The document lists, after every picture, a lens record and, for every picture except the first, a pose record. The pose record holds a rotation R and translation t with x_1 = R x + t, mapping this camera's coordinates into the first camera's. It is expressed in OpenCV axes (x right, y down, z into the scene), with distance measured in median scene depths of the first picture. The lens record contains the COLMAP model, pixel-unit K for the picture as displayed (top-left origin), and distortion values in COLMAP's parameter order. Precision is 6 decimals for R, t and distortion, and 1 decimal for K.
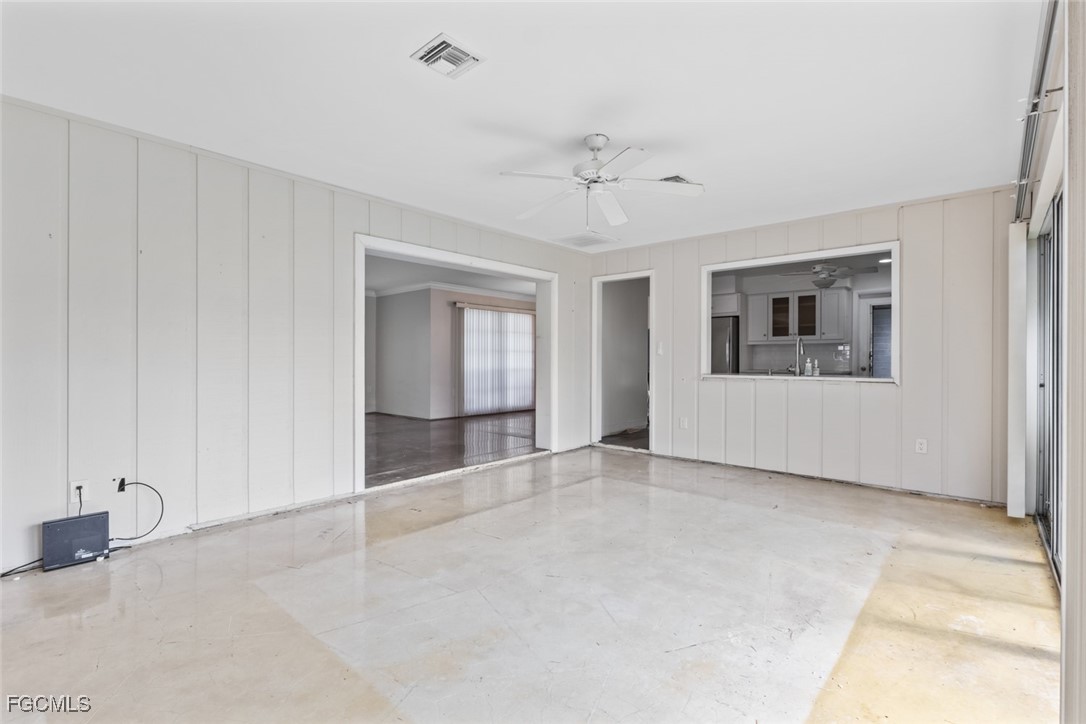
lens RADIAL K [[499.9, 0, 545.8], [0, 499.9, 362.9], [0, 0, 1]] dist [0.024621, 0.000201]
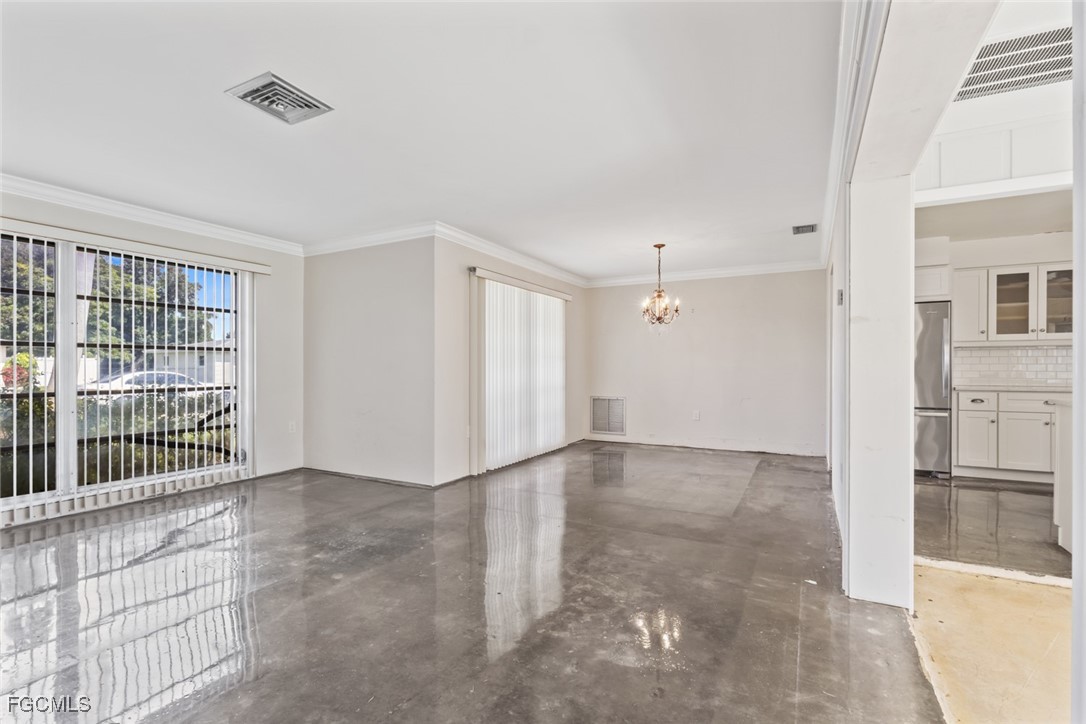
lens RADIAL K [[499.9, 0, 545.8], [0, 499.9, 362.9], [0, 0, 1]] dist [0.024621, 0.000201]
pose [[0.969714, -0.001616, 0.244240, -0.241610], [0.004757, 0.999913, -0.012272, -0.008952], [-0.244199, 0.013062, 0.969637, 0.455102]]
